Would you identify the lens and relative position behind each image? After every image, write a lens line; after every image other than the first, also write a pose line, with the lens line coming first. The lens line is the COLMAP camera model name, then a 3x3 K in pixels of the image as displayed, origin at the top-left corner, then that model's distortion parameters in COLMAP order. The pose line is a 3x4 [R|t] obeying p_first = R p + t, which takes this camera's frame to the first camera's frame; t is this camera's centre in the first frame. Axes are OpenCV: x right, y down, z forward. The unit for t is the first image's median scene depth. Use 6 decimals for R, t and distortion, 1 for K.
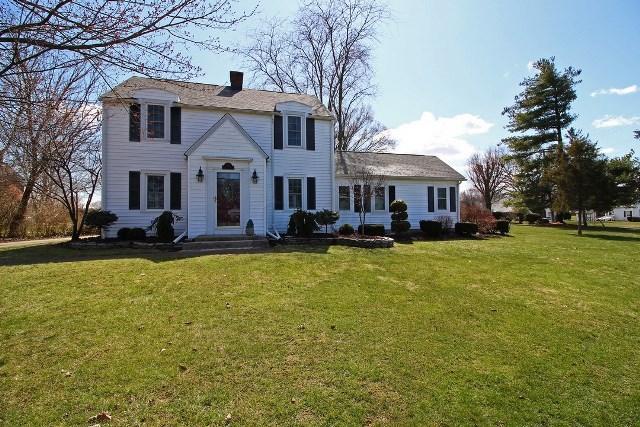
lens RADIAL K [[297.7, 0, 327.9], [0, 297.7, 210.1], [0, 0, 1]] dist [-0.003127, -0.010834]
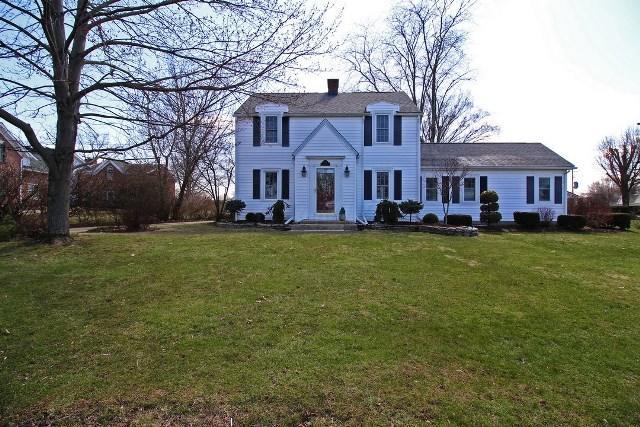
lens RADIAL K [[297.7, 0, 326.5], [0, 297.7, 210.3], [0, 0, 1]] dist [-0.003127, -0.010834]
pose [[0.948790, 0.014515, -0.315572, 0.046107], [-0.006472, 0.999627, 0.026519, 0.009936], [0.315840, -0.023118, 0.948531, -0.129659]]
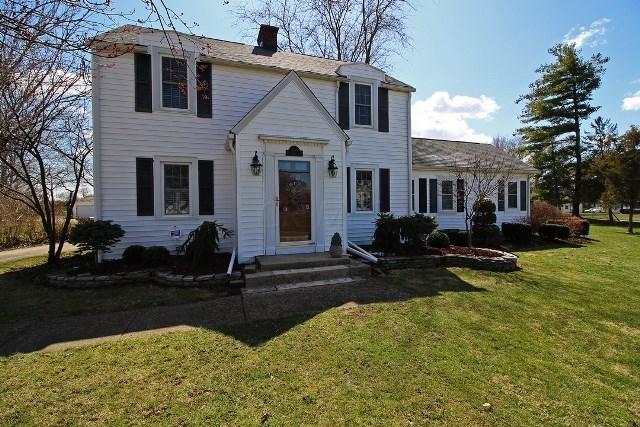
lens RADIAL K [[297.7, 0, 328.3], [0, 297.7, 211.9], [0, 0, 1]] dist [-0.003127, -0.010834]
pose [[0.997646, -0.004231, 0.068447, -0.271468], [0.001855, 0.999395, 0.034735, -0.031011], [-0.068553, -0.034526, 0.997050, 0.291378]]
